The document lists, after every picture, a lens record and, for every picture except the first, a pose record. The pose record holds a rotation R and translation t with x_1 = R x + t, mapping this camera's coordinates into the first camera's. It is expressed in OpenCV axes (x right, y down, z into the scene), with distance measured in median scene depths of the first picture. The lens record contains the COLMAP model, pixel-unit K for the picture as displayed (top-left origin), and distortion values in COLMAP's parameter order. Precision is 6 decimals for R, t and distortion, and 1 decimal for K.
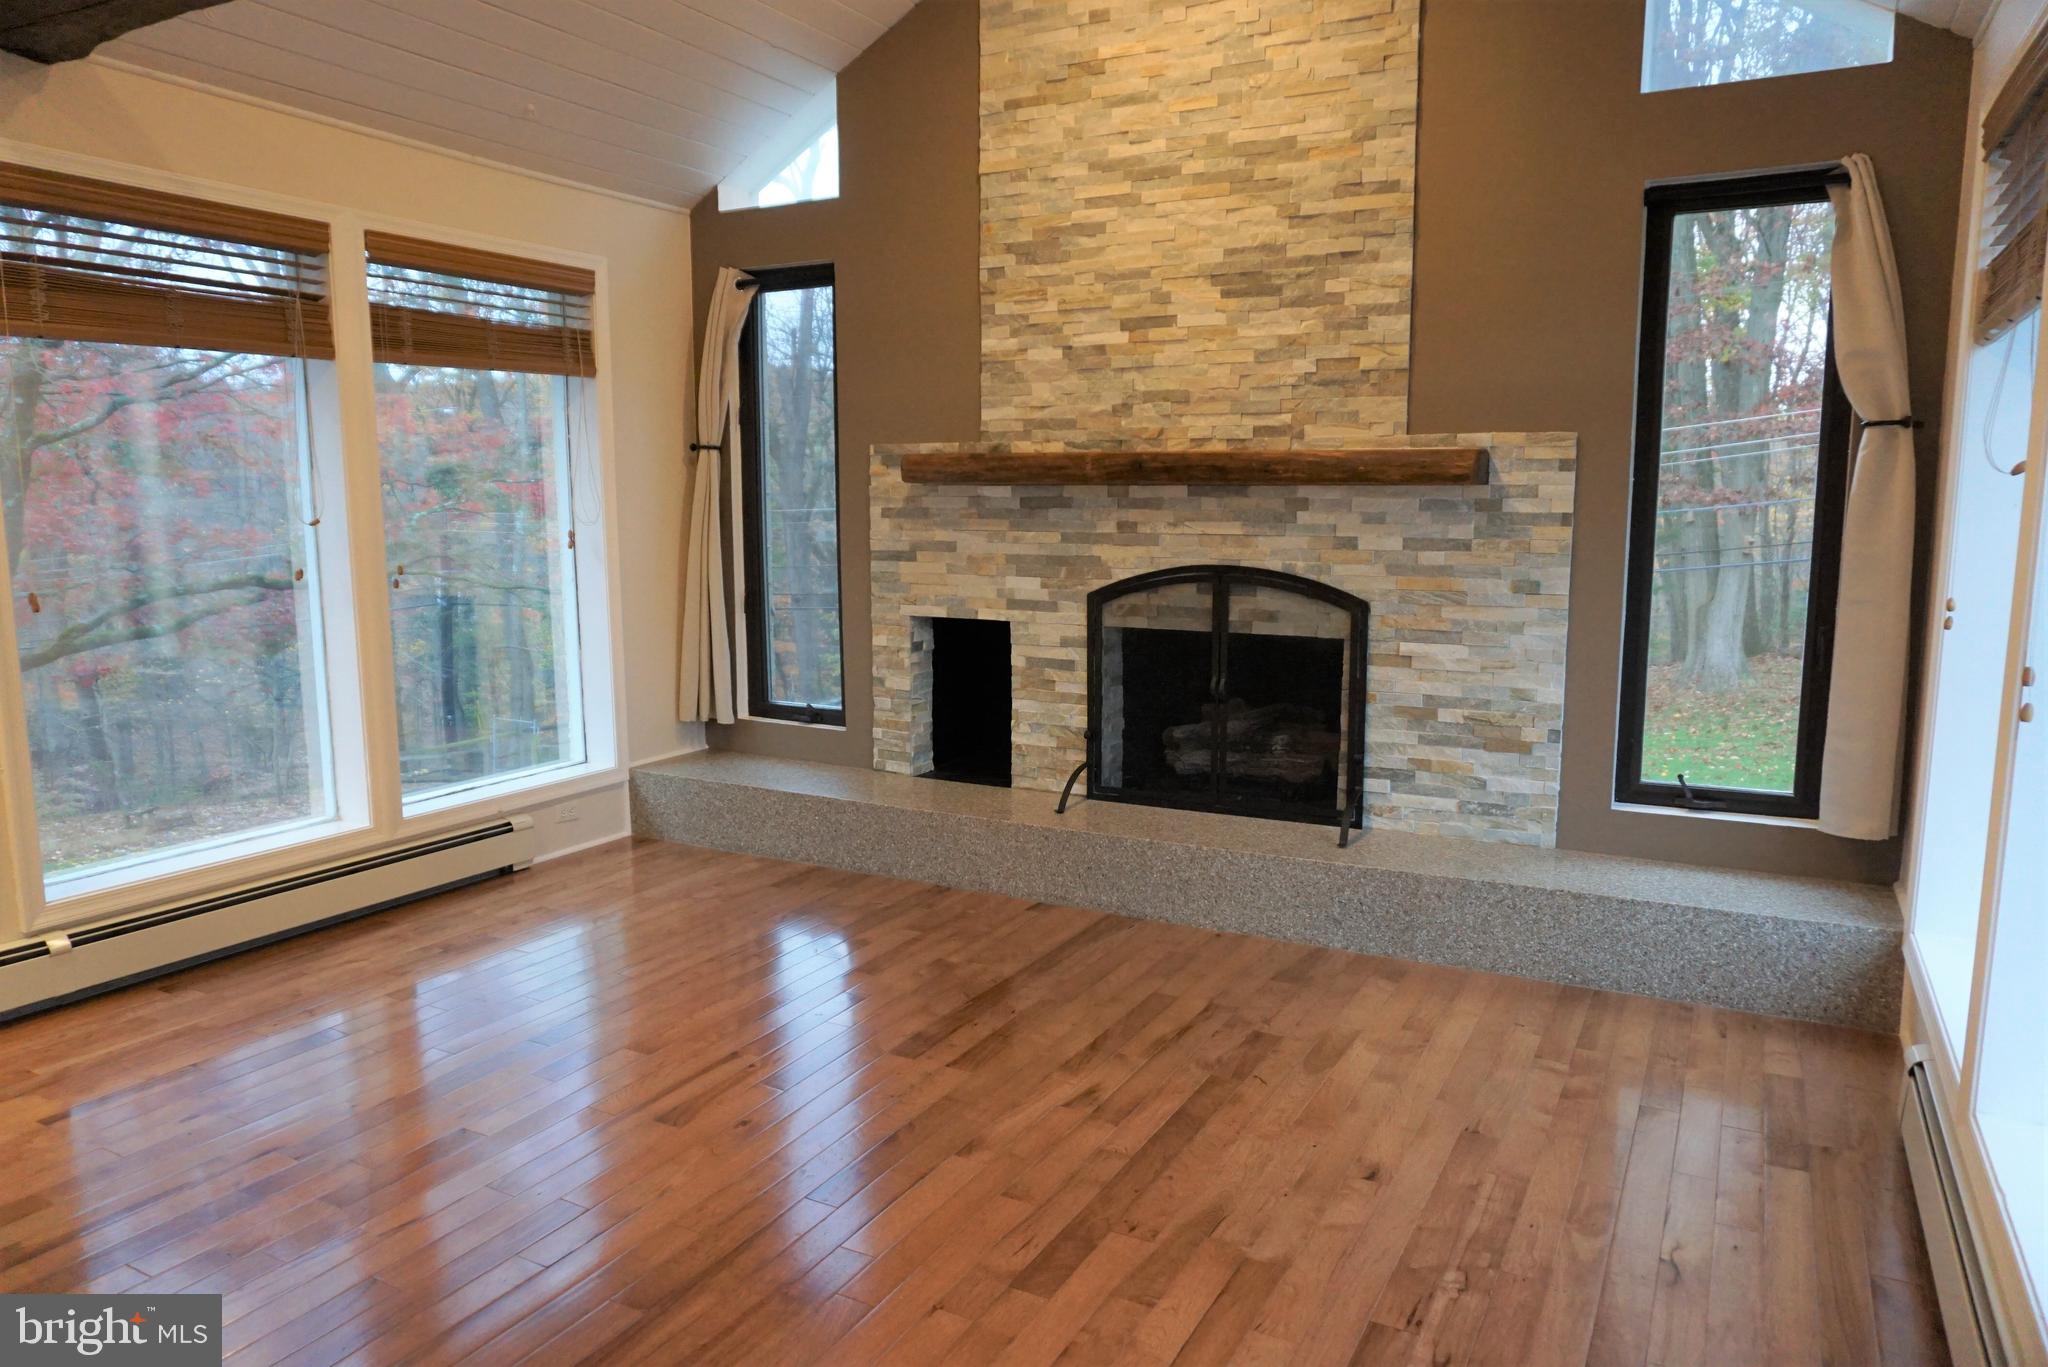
lens RADIAL K [[1365.4, 0, 1026.2], [0, 1365.4, 690.9], [0, 0, 1]] dist [-0.048045, 0.036844]
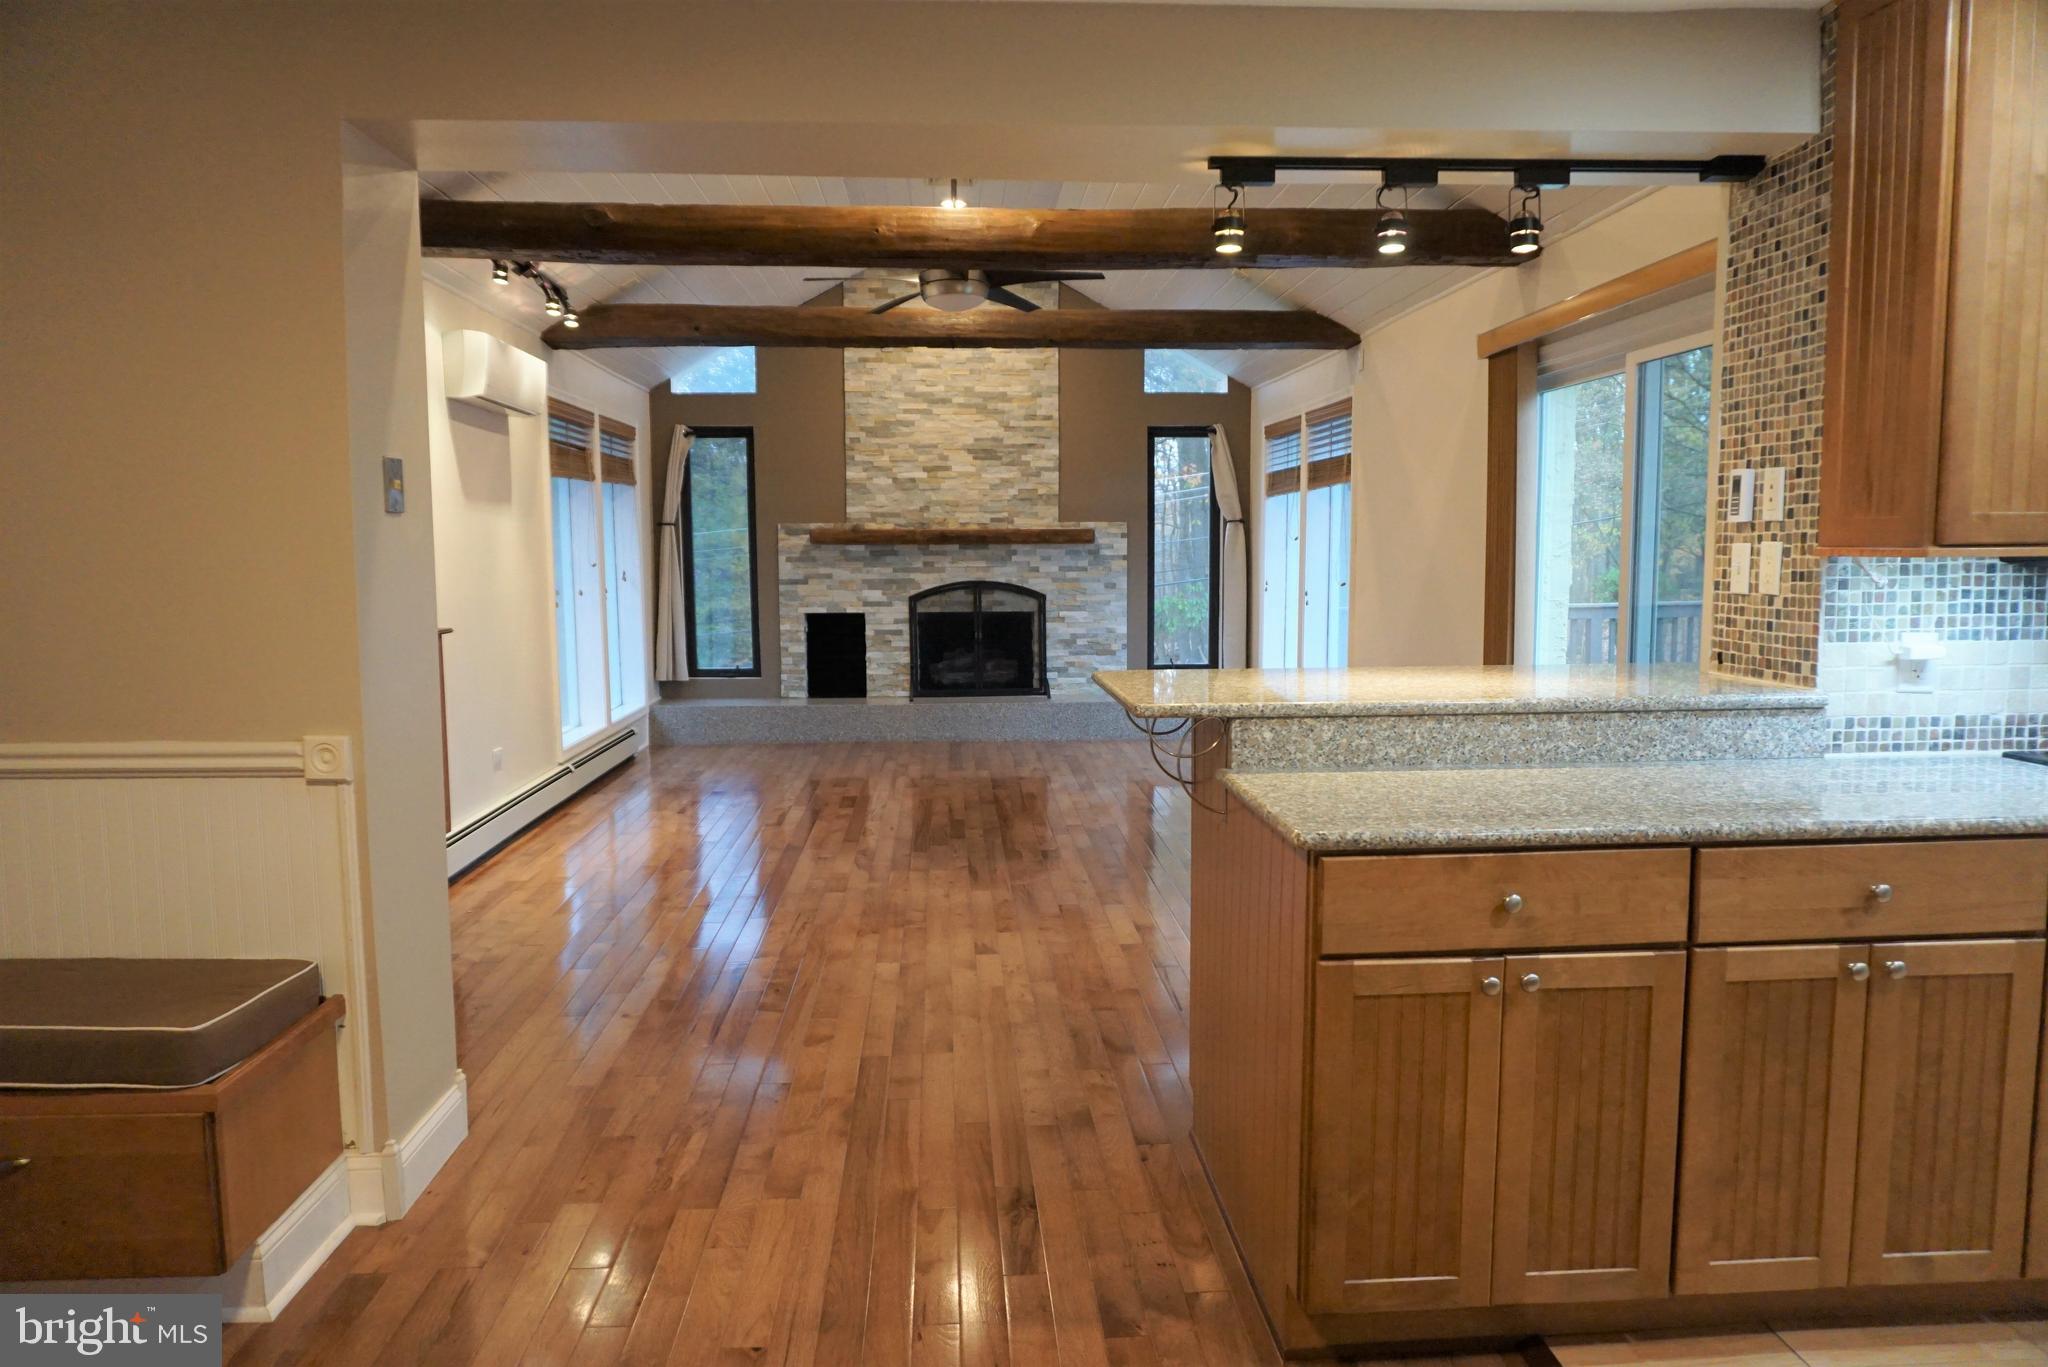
lens RADIAL K [[1365.4, 0, 1026.2], [0, 1365.4, 690.9], [0, 0, 1]] dist [-0.048045, 0.036844]
pose [[0.851315, -0.059594, 0.521259, -0.922894], [0.080195, 0.996634, -0.017031, 0.124467], [-0.518489, 0.056301, 0.853229, -0.877405]]
